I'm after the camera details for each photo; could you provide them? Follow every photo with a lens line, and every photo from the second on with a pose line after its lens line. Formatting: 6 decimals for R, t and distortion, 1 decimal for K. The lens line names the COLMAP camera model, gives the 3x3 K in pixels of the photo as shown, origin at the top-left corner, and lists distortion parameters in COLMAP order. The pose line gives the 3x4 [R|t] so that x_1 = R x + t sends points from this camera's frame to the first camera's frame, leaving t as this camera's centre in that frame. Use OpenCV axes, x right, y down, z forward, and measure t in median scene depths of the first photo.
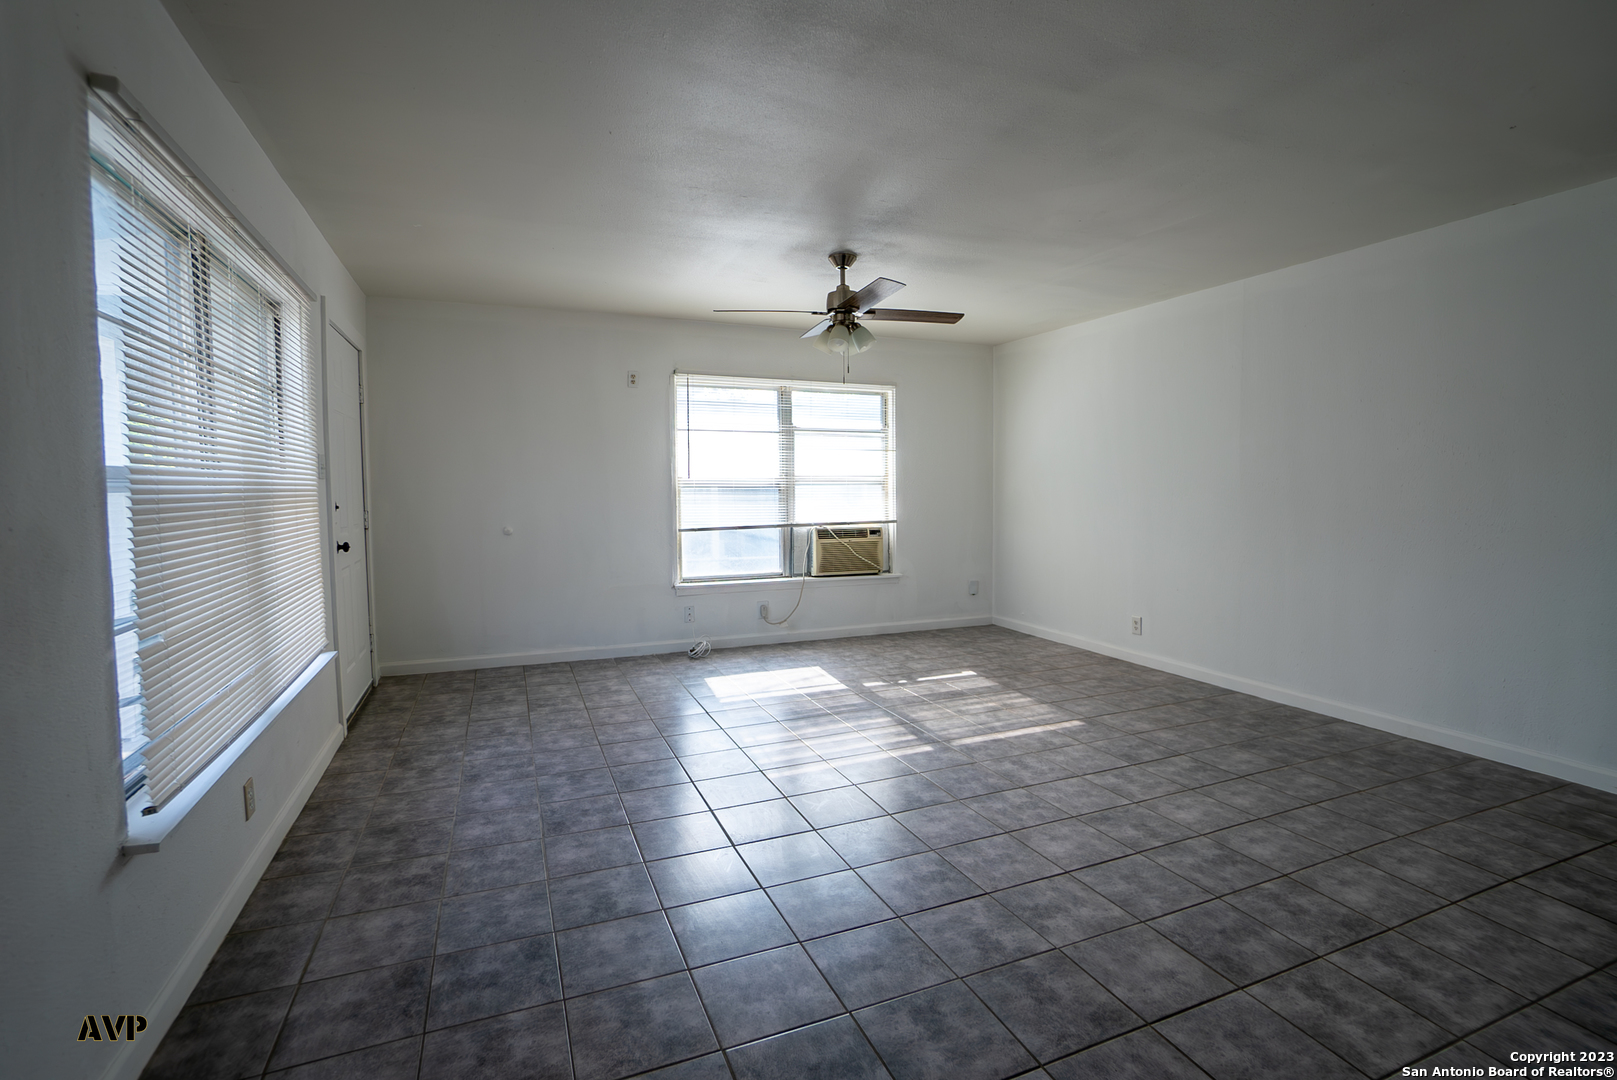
lens RADIAL K [[736.5, 0, 779.3], [0, 736.5, 526.5], [0, 0, 1]] dist [-0.046013, 0.008721]
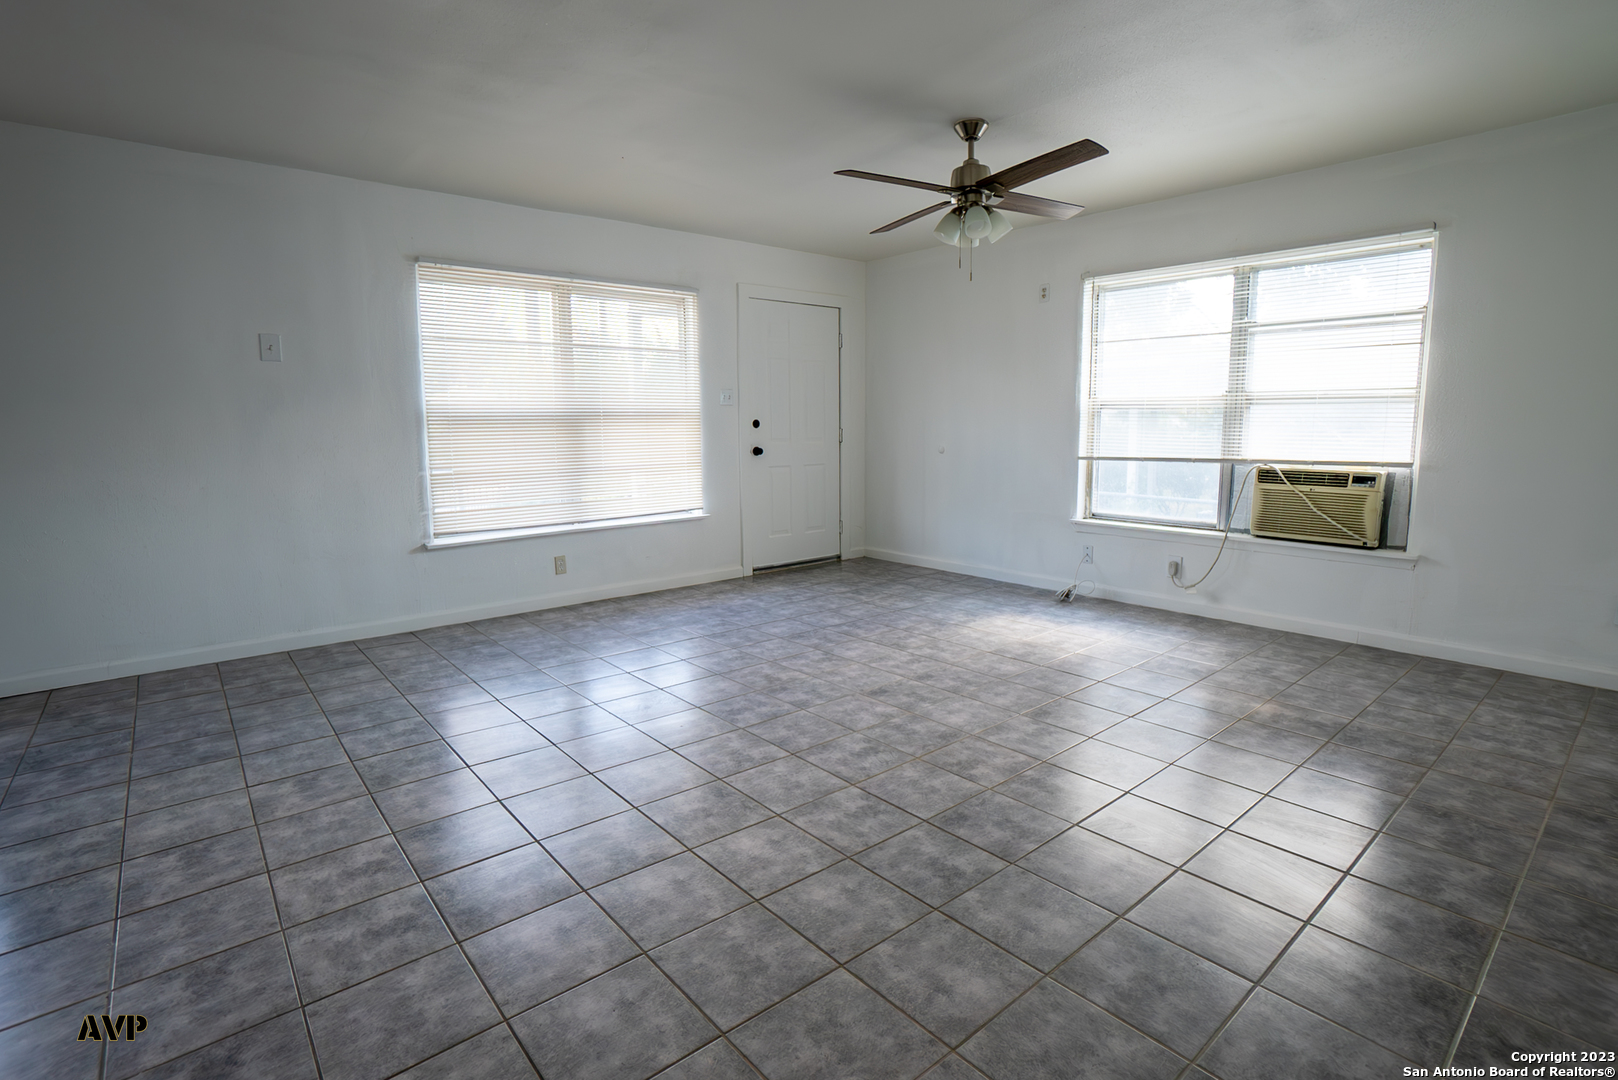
lens RADIAL K [[743.5, 0, 807.6], [0, 743.5, 533.6], [0, 0, 1]] dist [-0.029425, -0.000437]
pose [[0.343386, 0.146160, -0.927752, 0.566633], [-0.040727, 0.989205, 0.140768, -0.016072], [0.938311, -0.010553, 0.345631, 0.355974]]
